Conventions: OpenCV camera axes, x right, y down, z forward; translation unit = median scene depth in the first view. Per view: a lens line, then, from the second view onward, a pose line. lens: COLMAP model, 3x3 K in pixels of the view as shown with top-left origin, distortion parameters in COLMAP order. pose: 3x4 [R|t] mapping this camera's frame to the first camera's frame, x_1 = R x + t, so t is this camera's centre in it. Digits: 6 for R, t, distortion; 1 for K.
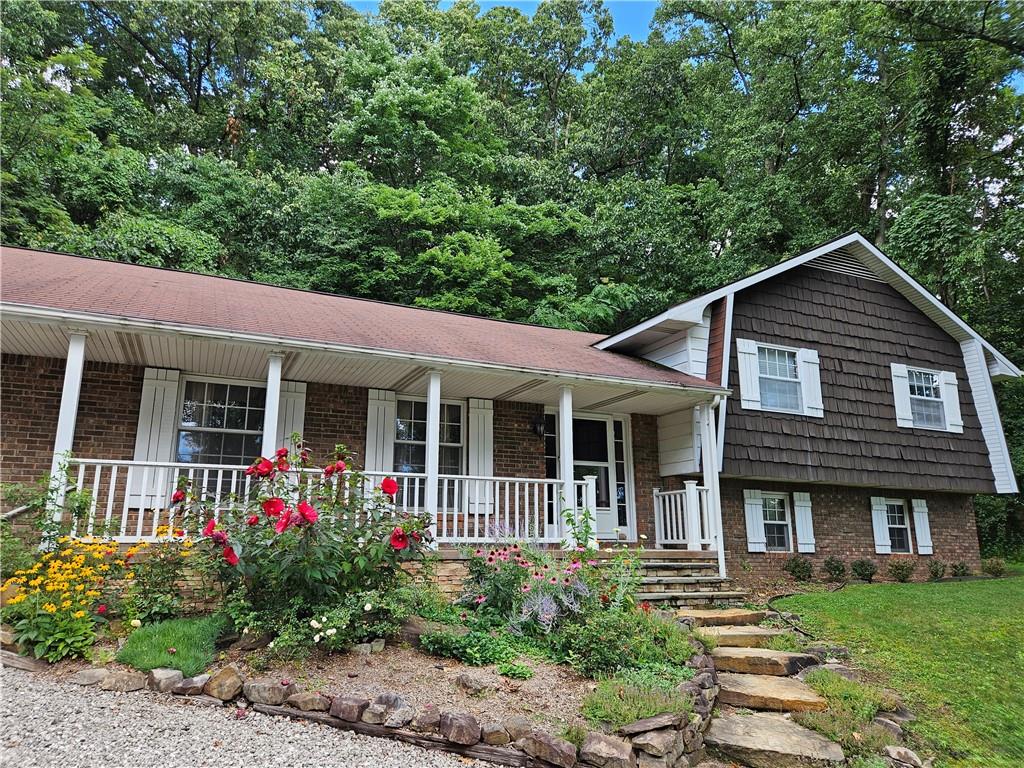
lens RADIAL K [[687.7, 0, 514.1], [0, 687.7, 400.0], [0, 0, 1]] dist [0.064276, -0.066060]
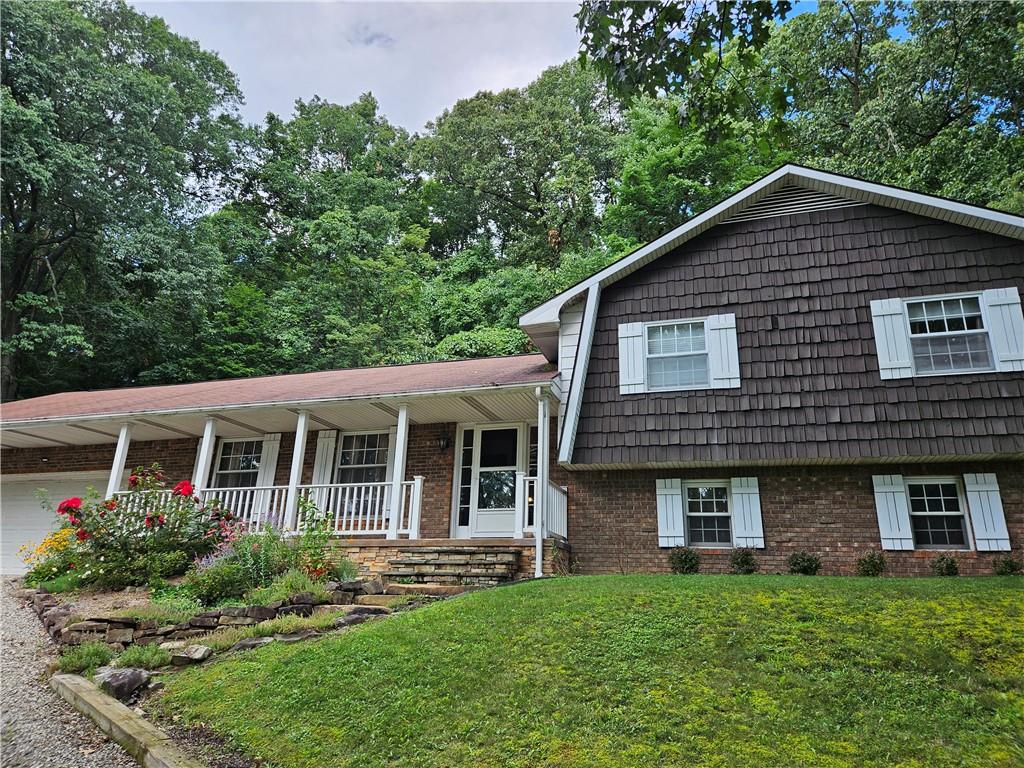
lens RADIAL K [[686.2, 0, 509.1], [0, 686.2, 379.7], [0, 0, 1]] dist [0.076375, -0.065020]
pose [[0.745878, -0.194221, -0.637137, 0.770211], [0.116287, 0.979824, -0.162551, 0.120812], [0.655853, 0.047153, 0.753415, 0.161295]]
